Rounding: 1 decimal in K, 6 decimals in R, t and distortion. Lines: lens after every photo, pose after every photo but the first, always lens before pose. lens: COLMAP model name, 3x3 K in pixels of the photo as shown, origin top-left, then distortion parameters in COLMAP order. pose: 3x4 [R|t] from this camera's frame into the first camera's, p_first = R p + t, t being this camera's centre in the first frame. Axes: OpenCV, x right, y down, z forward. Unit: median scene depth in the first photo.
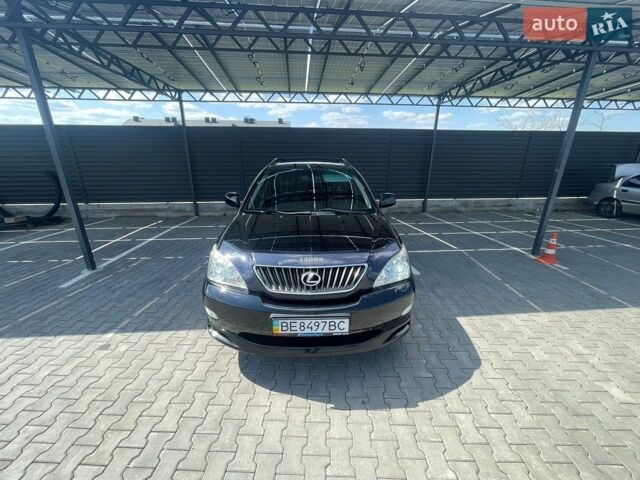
lens RADIAL K [[258.5, 0, 321.8], [0, 258.5, 238.9], [0, 0, 1]] dist [-0.003557, 0.000405]
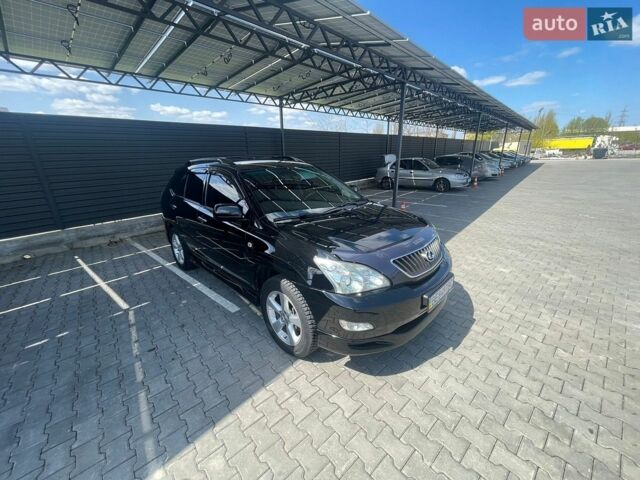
lens RADIAL K [[258.5, 0, 321.8], [0, 258.5, 238.9], [0, 0, 1]] dist [-0.003557, 0.000405]
pose [[0.729003, -0.237291, 0.642065, -0.338848], [0.233265, 0.967967, 0.092887, -0.042247], [-0.643539, 0.082057, 0.761002, 0.122557]]
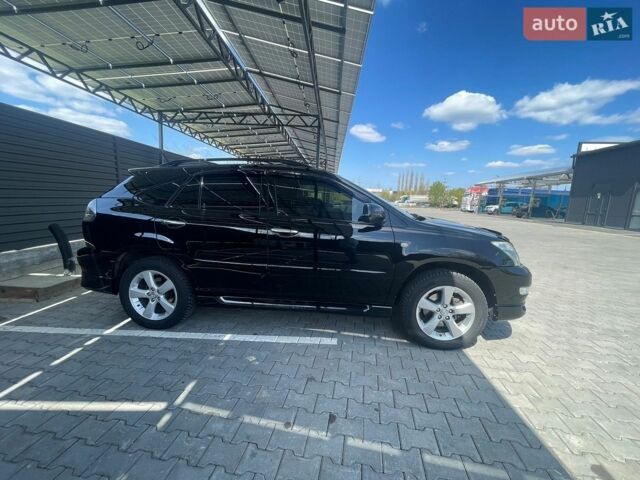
lens RADIAL K [[258.5, 0, 321.8], [0, 258.5, 238.9], [0, 0, 1]] dist [-0.003557, 0.000405]
pose [[0.128081, -0.150056, 0.980346, -0.541240], [0.265968, 0.957476, 0.111807, -0.102719], [-0.955435, 0.246420, 0.162544, 0.536581]]
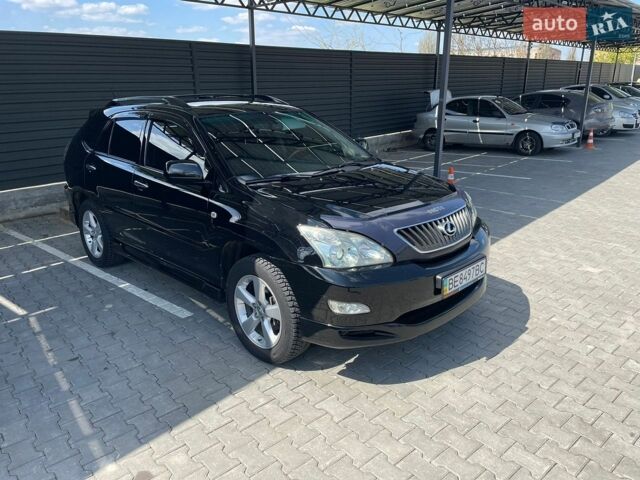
lens RADIAL K [[482.3, 0, 319.8], [0, 482.3, 232.7], [0, 0, 1]] dist [0.103578, -0.133217]
pose [[0.733931, -0.213703, 0.644730, -0.438533], [0.223635, 0.972318, 0.067710, -0.013929], [-0.641353, 0.094490, 0.761405, -0.001272]]
